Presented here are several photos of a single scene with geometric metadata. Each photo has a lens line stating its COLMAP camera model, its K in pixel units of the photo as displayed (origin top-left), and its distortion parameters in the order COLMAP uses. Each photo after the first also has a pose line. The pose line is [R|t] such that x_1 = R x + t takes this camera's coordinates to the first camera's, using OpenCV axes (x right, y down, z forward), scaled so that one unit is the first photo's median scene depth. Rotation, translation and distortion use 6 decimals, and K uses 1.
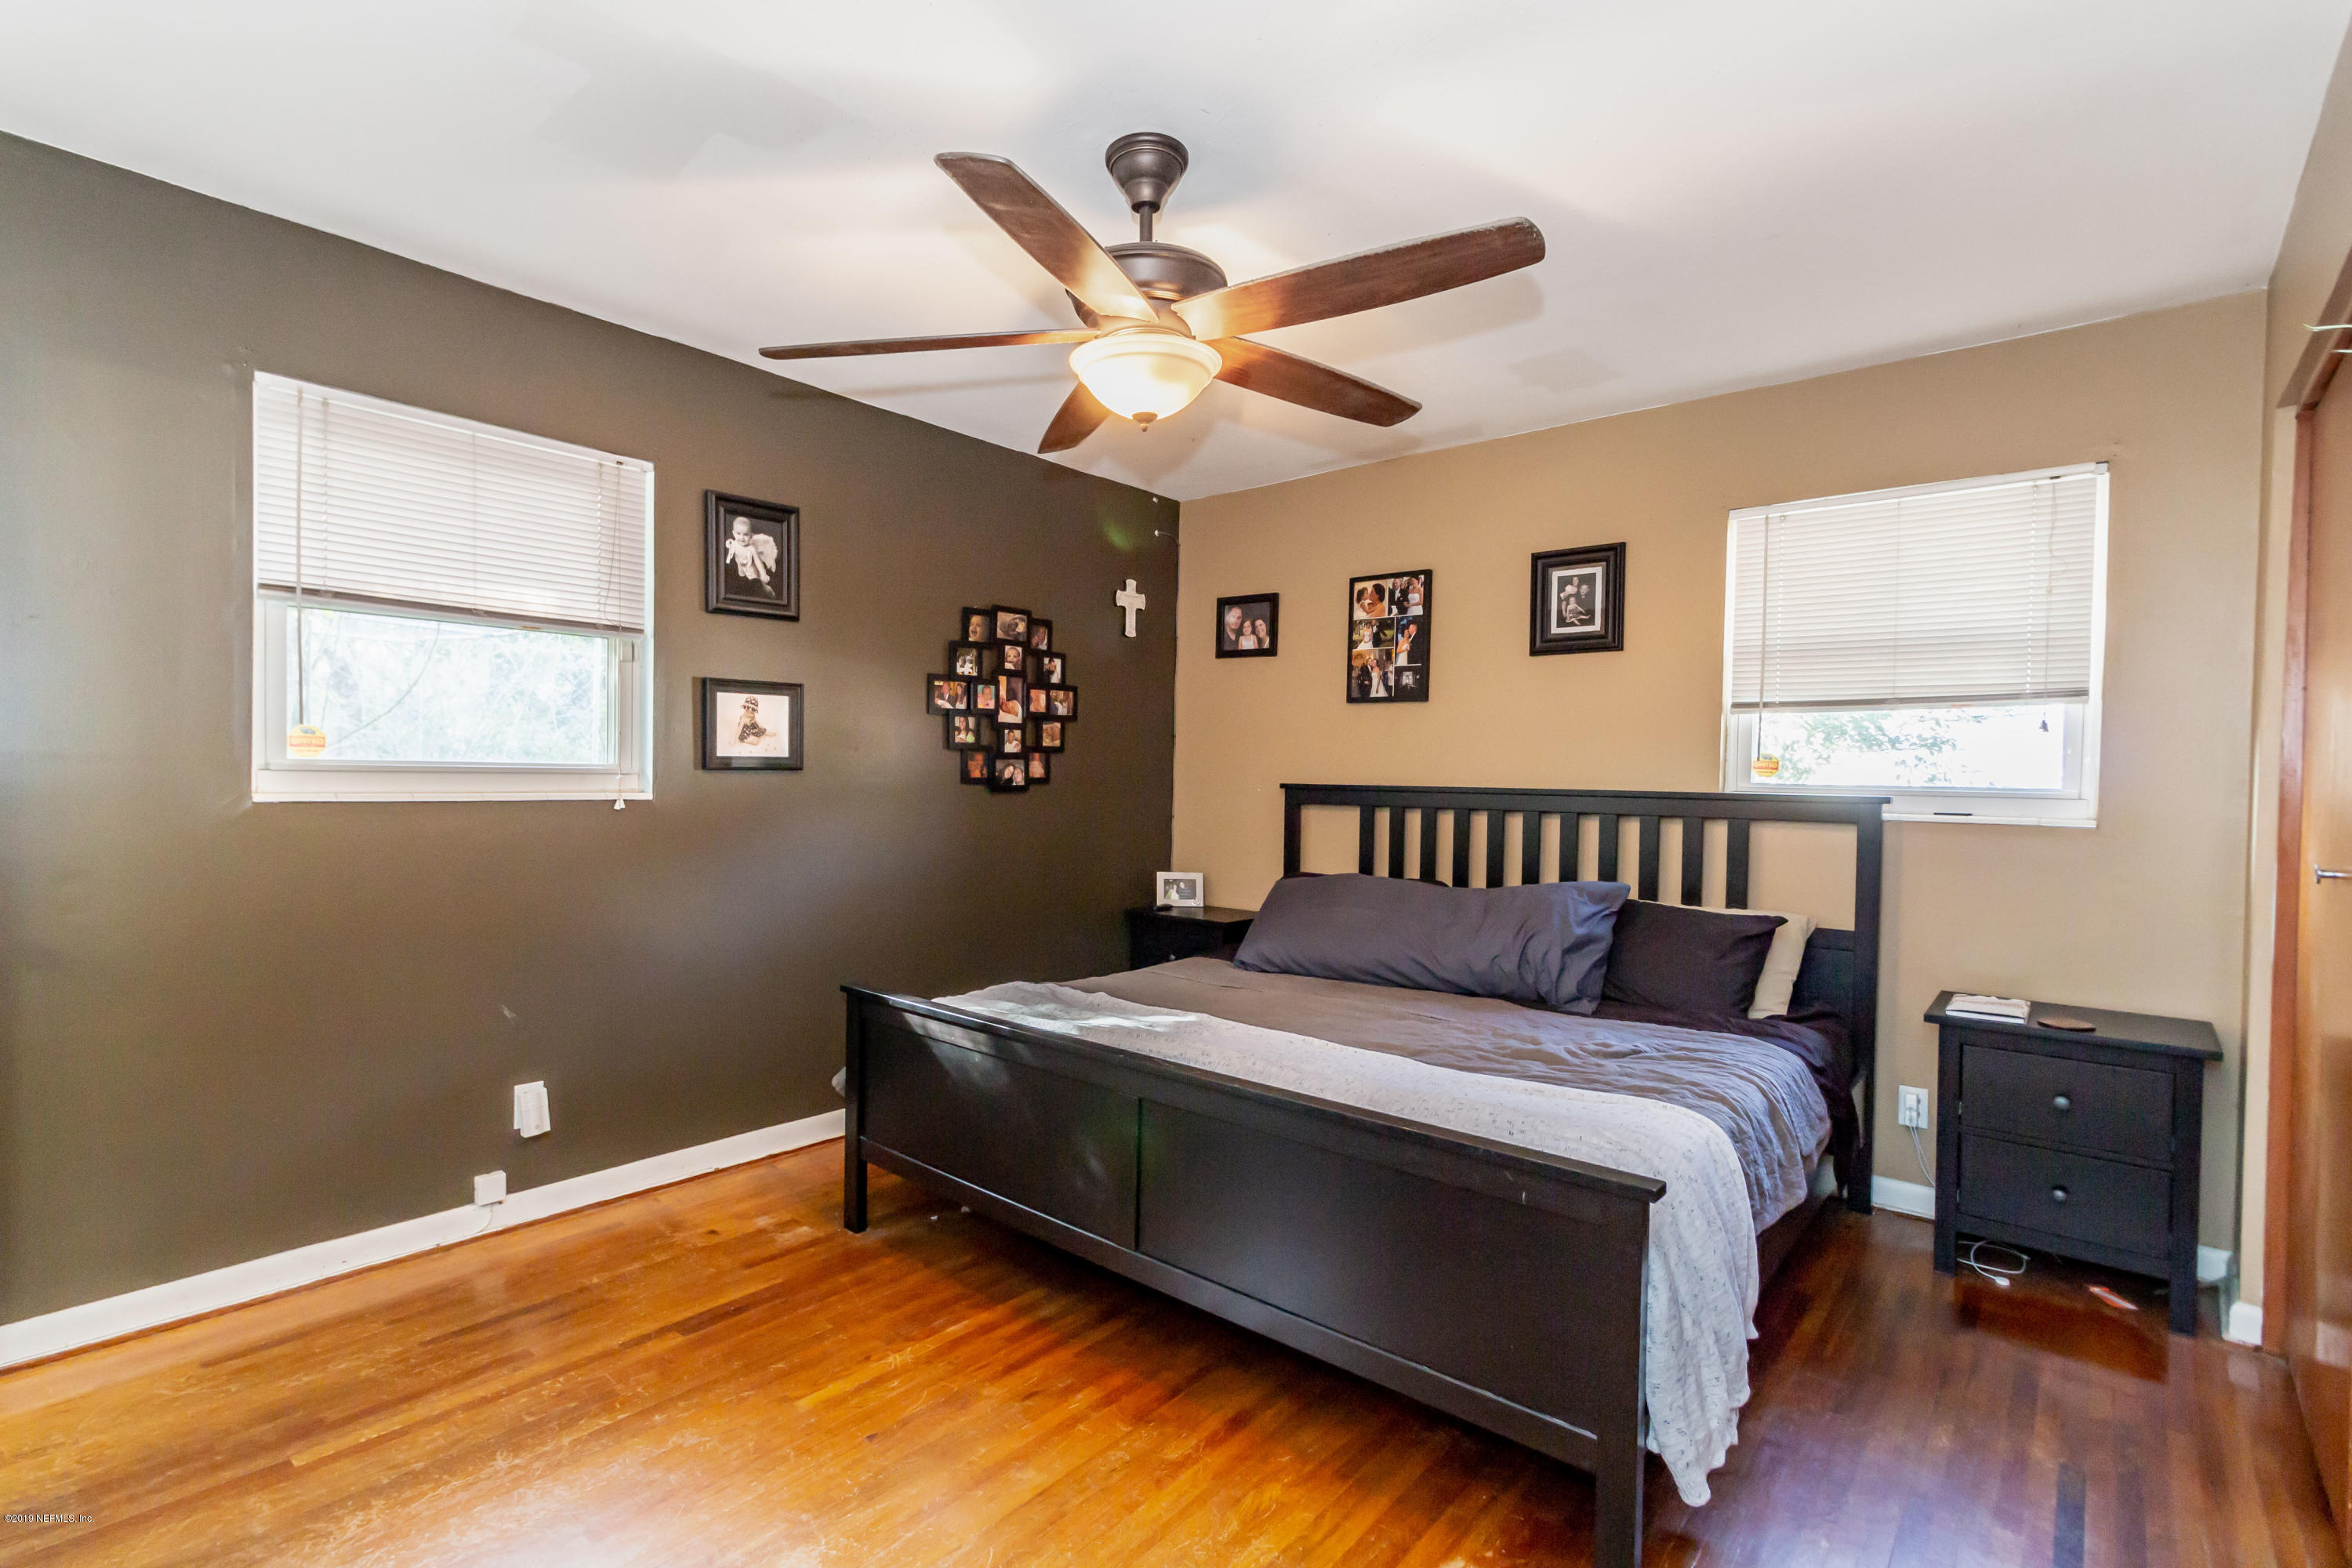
lens RADIAL K [[1091.4, 0, 1174.5], [0, 1091.4, 789.9], [0, 0, 1]] dist [-0.000311, -0.000113]
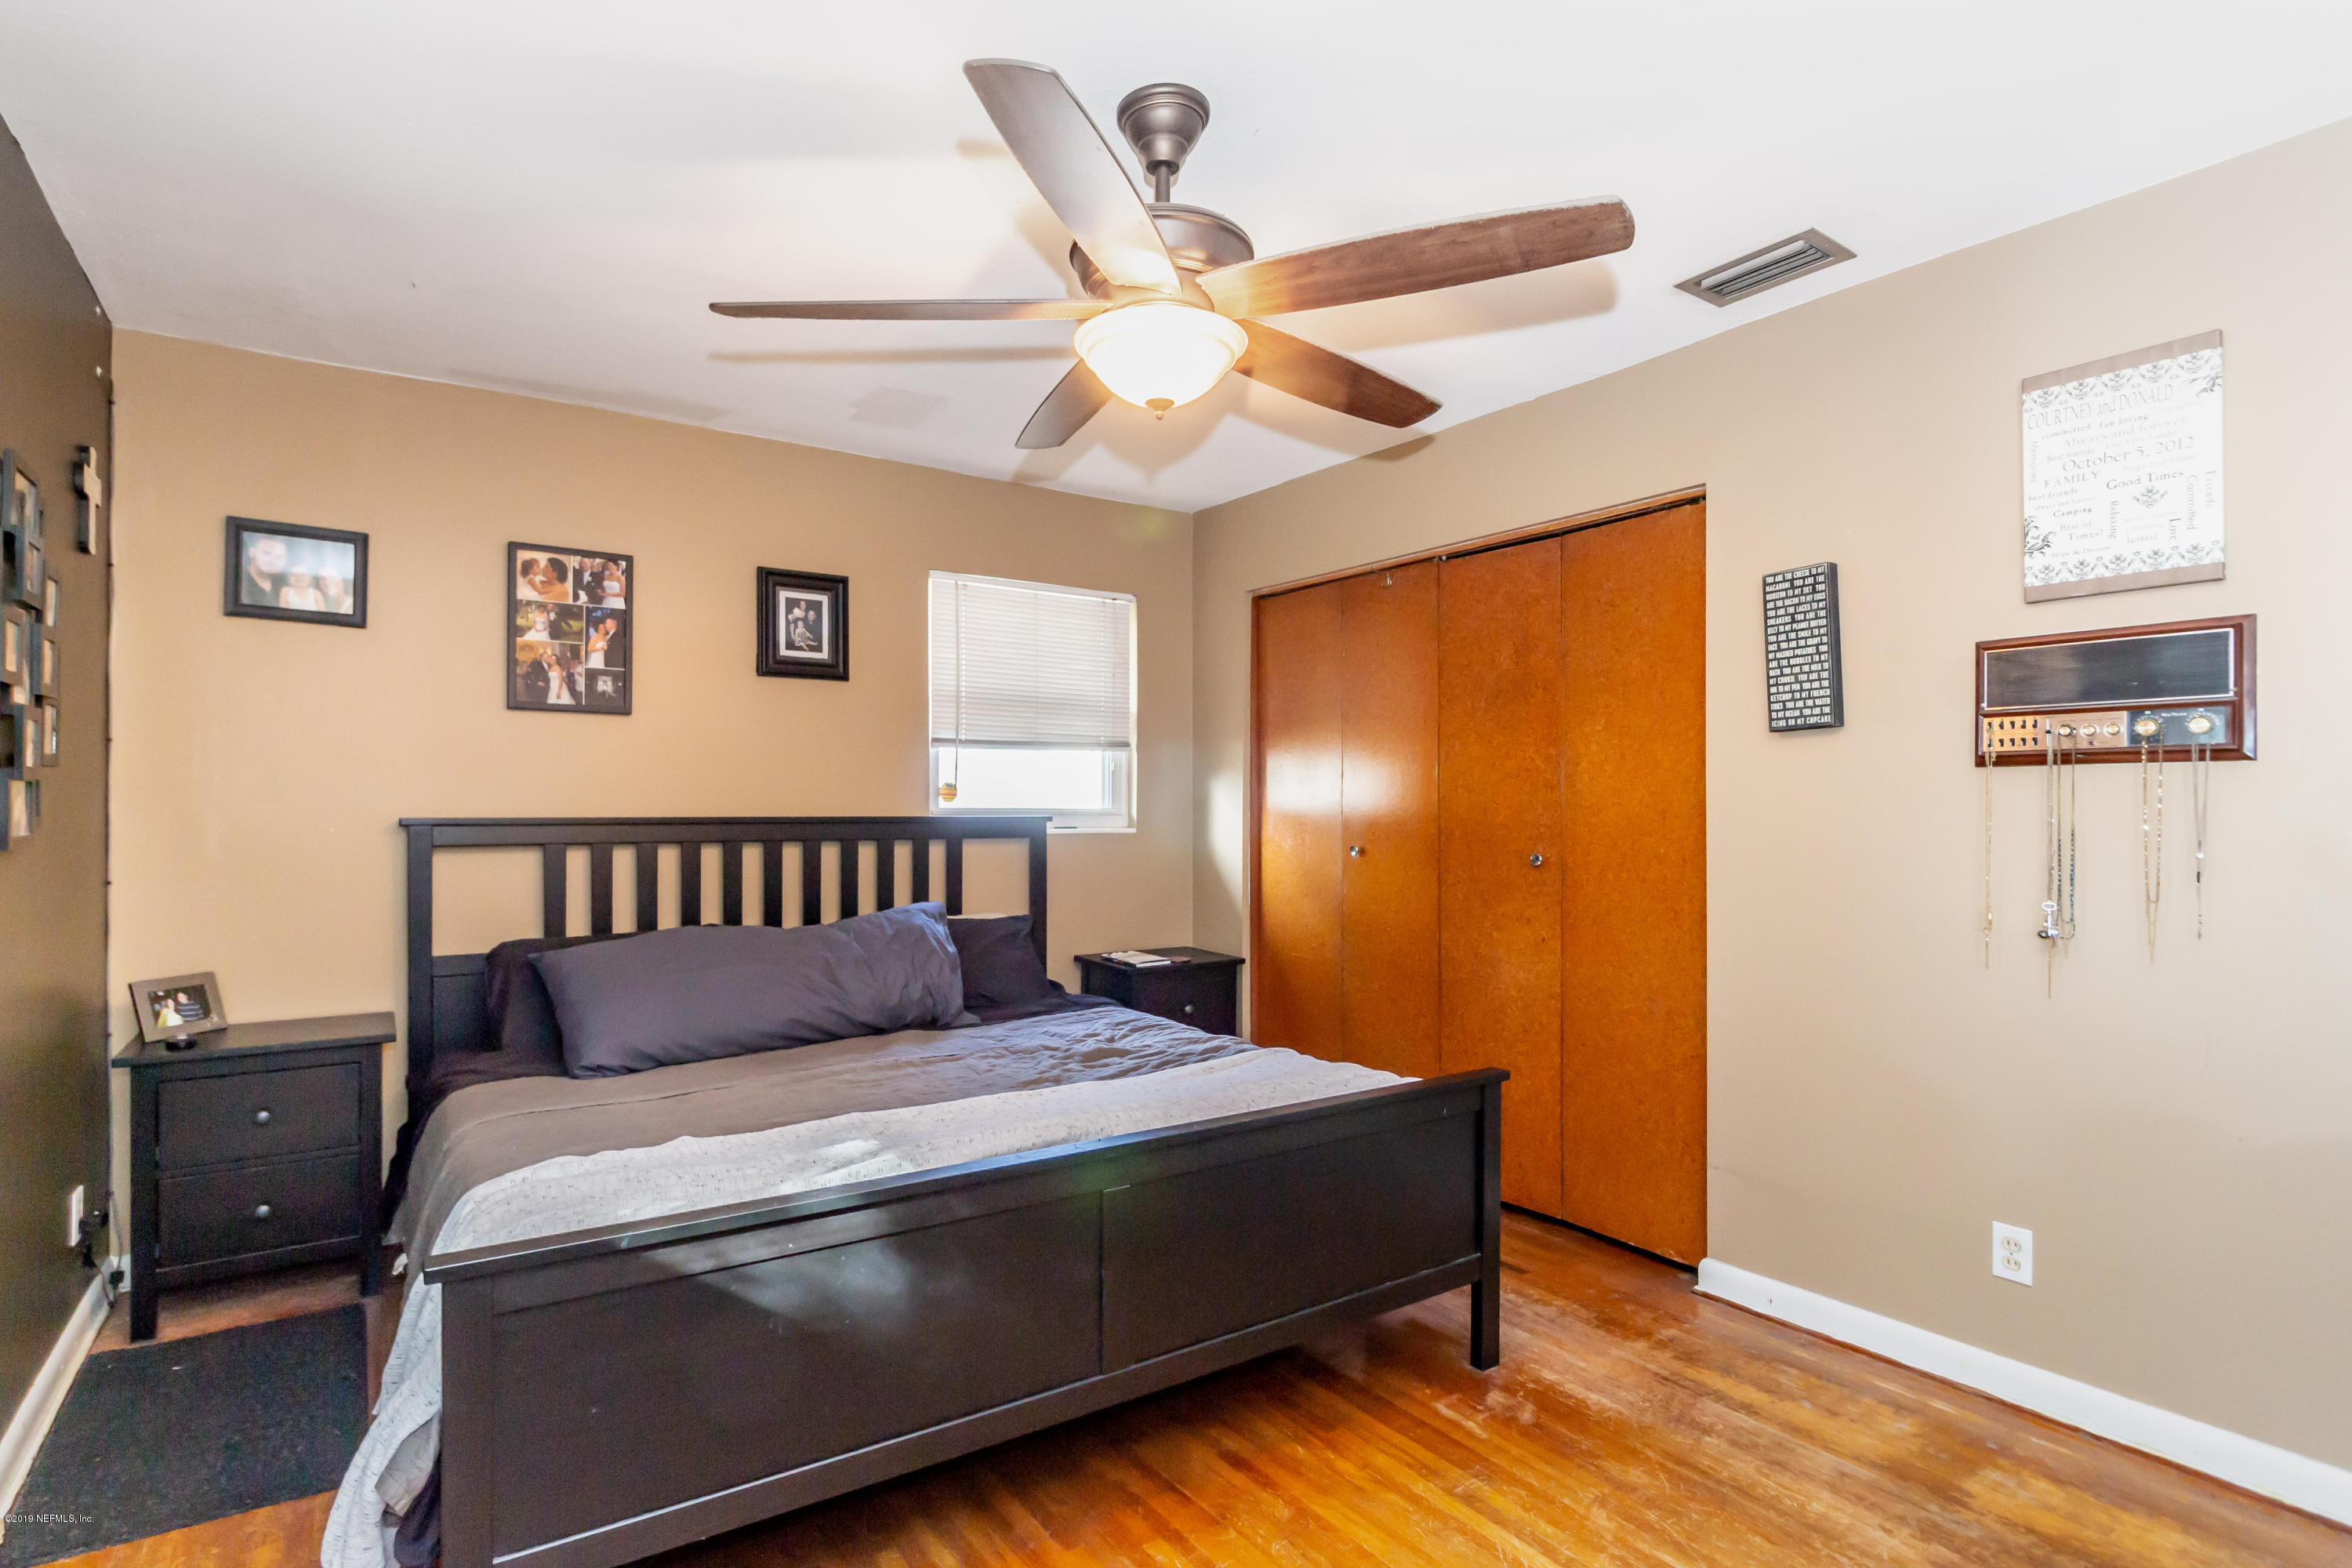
lens RADIAL K [[1170.3, 0, 1177.1], [0, 1170.3, 789.6], [0, 0, 1]] dist [0.001785, -0.000111]
pose [[0.250256, -0.003195, 0.968174, -0.521800], [0.016021, 0.999871, -0.000841, -0.017078], [-0.968047, 0.015722, 0.250275, 0.375989]]
